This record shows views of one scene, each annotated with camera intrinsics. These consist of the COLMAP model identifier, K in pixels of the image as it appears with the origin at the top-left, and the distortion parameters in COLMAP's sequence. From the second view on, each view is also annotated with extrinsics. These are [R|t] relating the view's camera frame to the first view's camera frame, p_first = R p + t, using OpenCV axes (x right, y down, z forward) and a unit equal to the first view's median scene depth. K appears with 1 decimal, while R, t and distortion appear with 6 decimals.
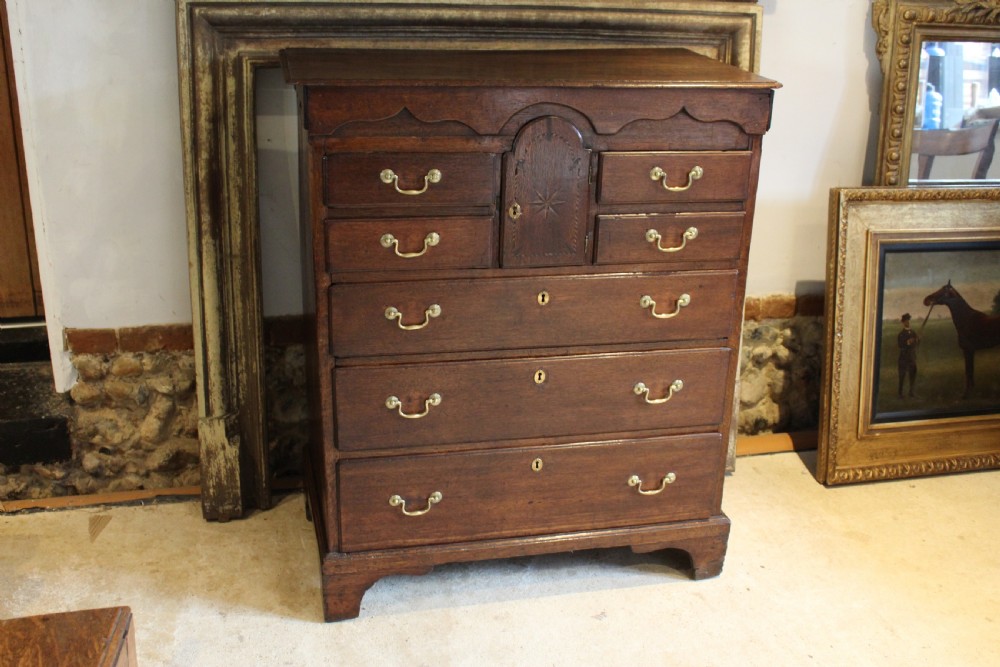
lens RADIAL K [[1044.6, 0, 500.0], [0, 1044.6, 333.5], [0, 0, 1]] dist [-0.127590, 0.139344]
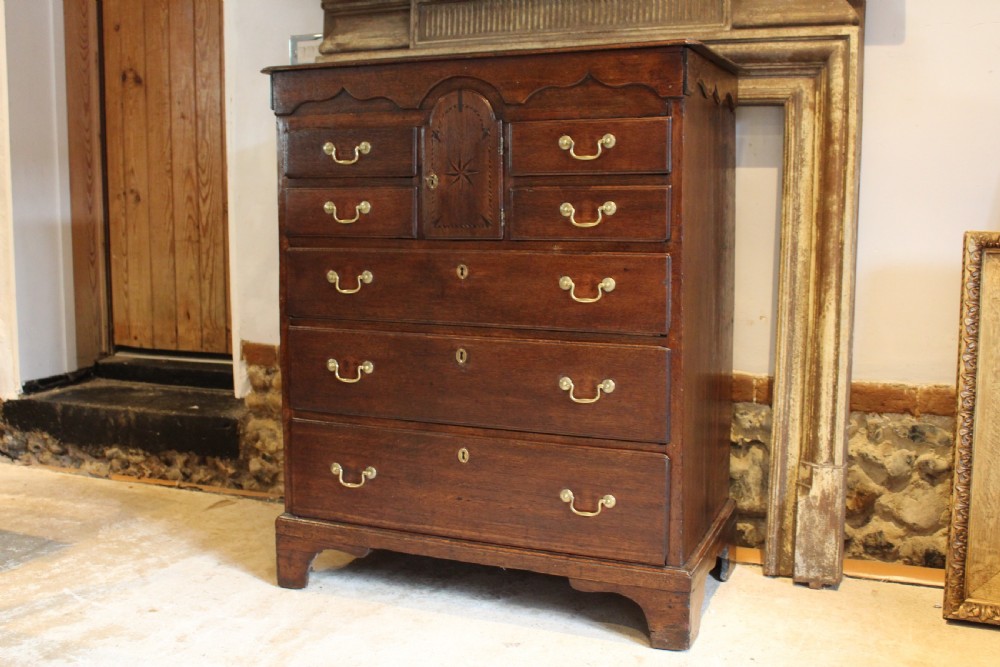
lens RADIAL K [[1044.6, 0, 500.0], [0, 1044.6, 333.5], [0, 0, 1]] dist [-0.127590, 0.139344]
pose [[0.810453, 0.033432, -0.584849, 0.604180], [-0.189303, 0.959752, -0.207464, 0.205650], [0.554374, 0.278854, 0.784162, 0.230831]]
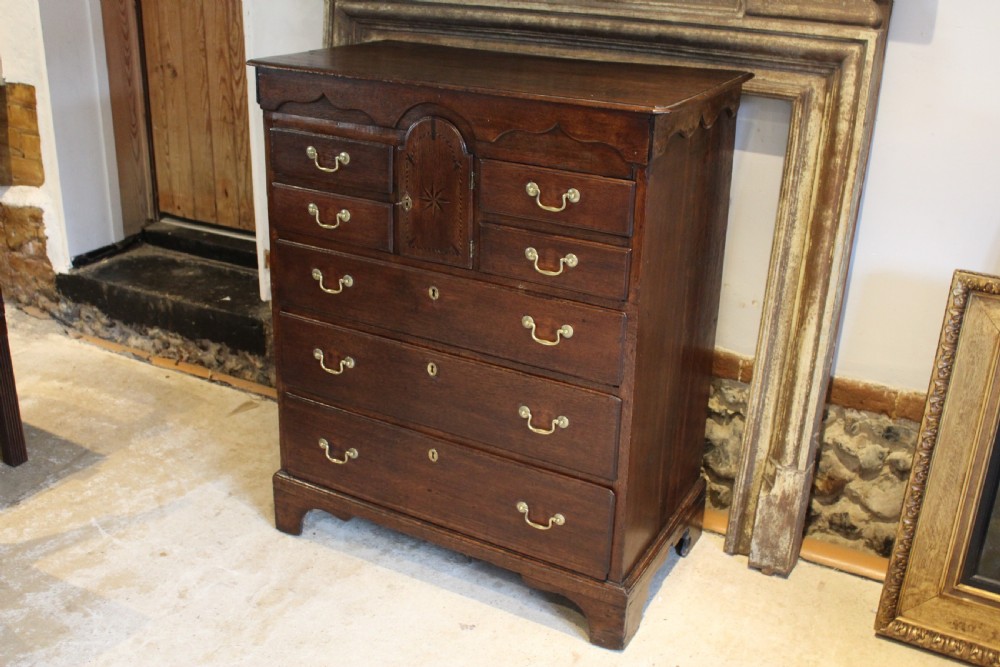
lens RADIAL K [[1044.6, 0, 500.0], [0, 1044.6, 333.5], [0, 0, 1]] dist [-0.127590, 0.139344]
pose [[0.743902, 0.238701, -0.624205, 0.680425], [-0.247489, 0.966025, 0.074467, -0.080678], [0.620772, 0.099088, 0.777704, 0.224584]]
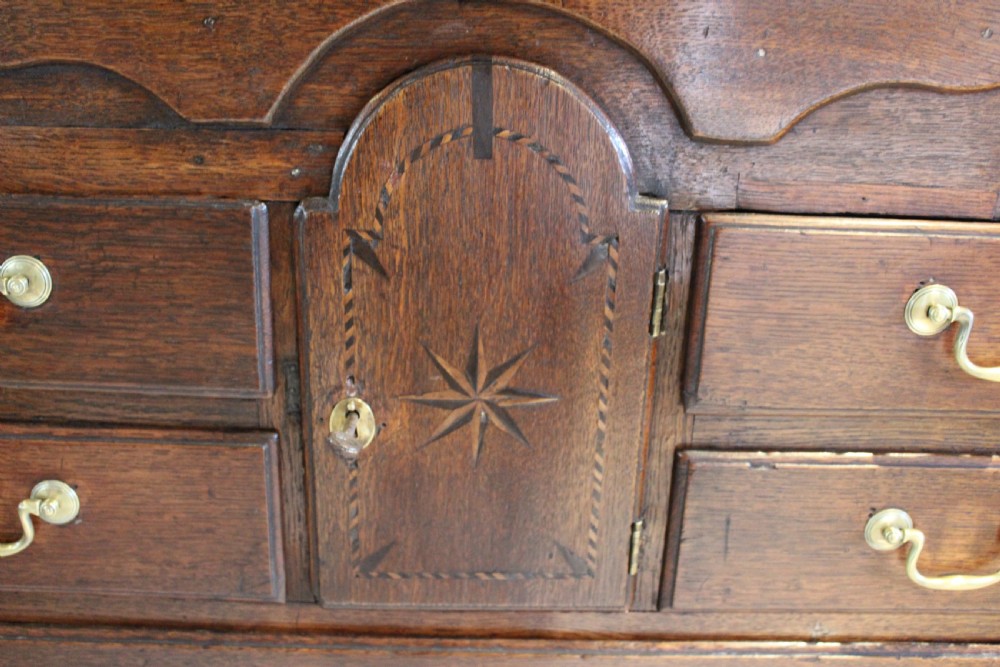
lens RADIAL K [[1044.6, 0, 500.0], [0, 1044.6, 333.5], [0, 0, 1]] dist [-0.127590, 0.139344]
pose [[0.979406, 0.076627, -0.186796, 0.085695], [-0.075971, 0.997053, 0.010677, -0.128421], [0.187064, 0.003734, 0.982341, 0.663419]]
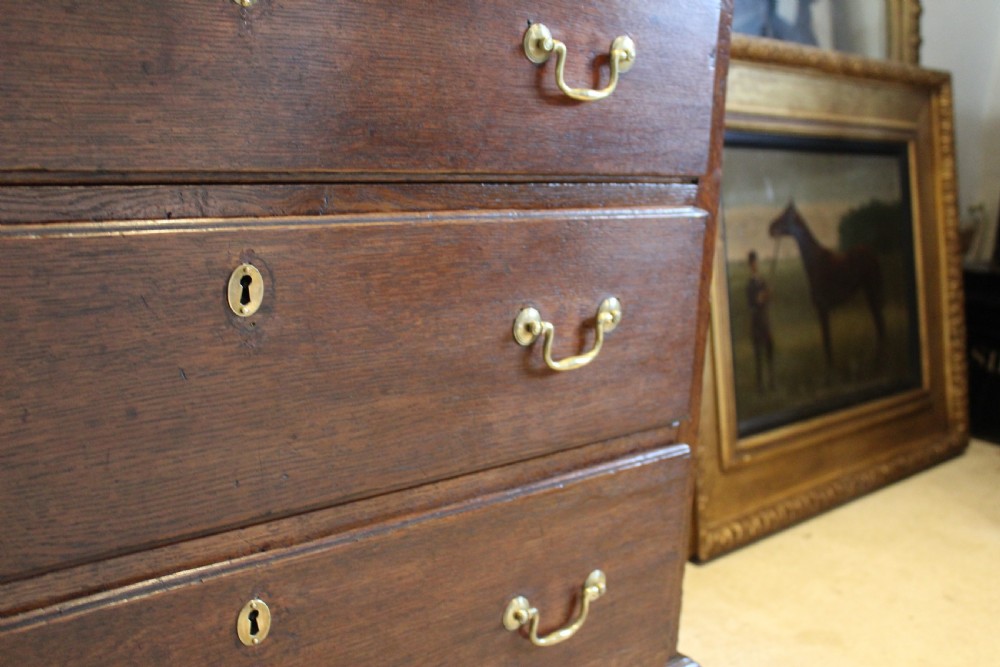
lens RADIAL K [[1027.8, 0, 500.0], [0, 1027.8, 333.5], [0, 0, 1]] dist [-0.113205, 0.005851]
pose [[0.874695, -0.088116, 0.476596, -0.029834], [0.155503, 0.982370, -0.103768, 0.085295], [-0.459050, 0.164877, 0.872977, 0.697172]]
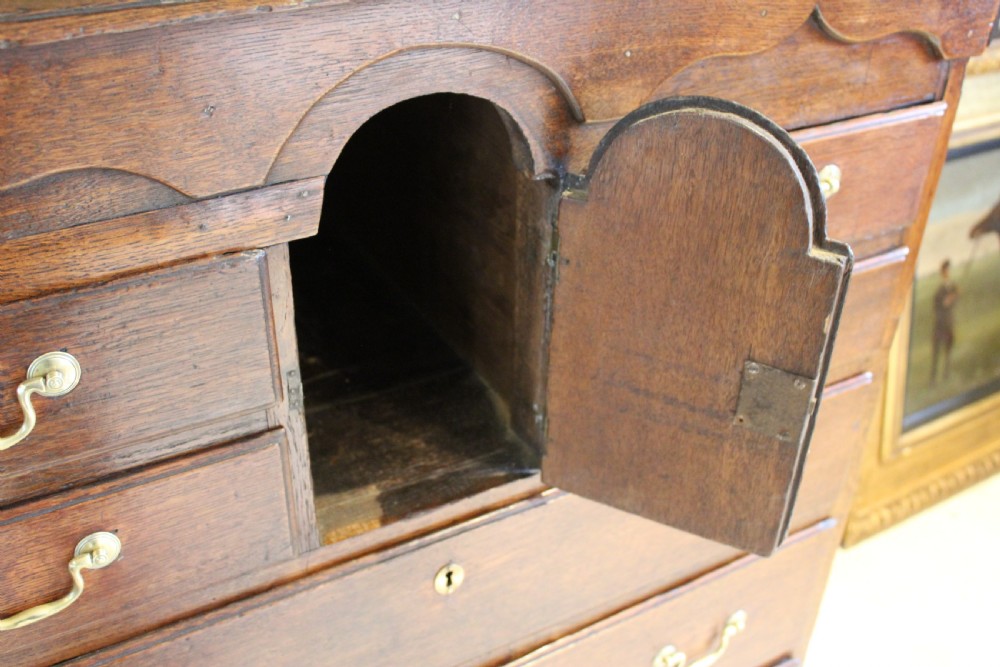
lens RADIAL K [[1044.6, 0, 500.0], [0, 1044.6, 333.5], [0, 0, 1]] dist [-0.127590, 0.139344]
pose [[0.957243, -0.164378, 0.238044, -0.011756], [0.110570, 0.968295, 0.224007, -0.178422], [-0.267318, -0.188108, 0.945069, 0.616478]]
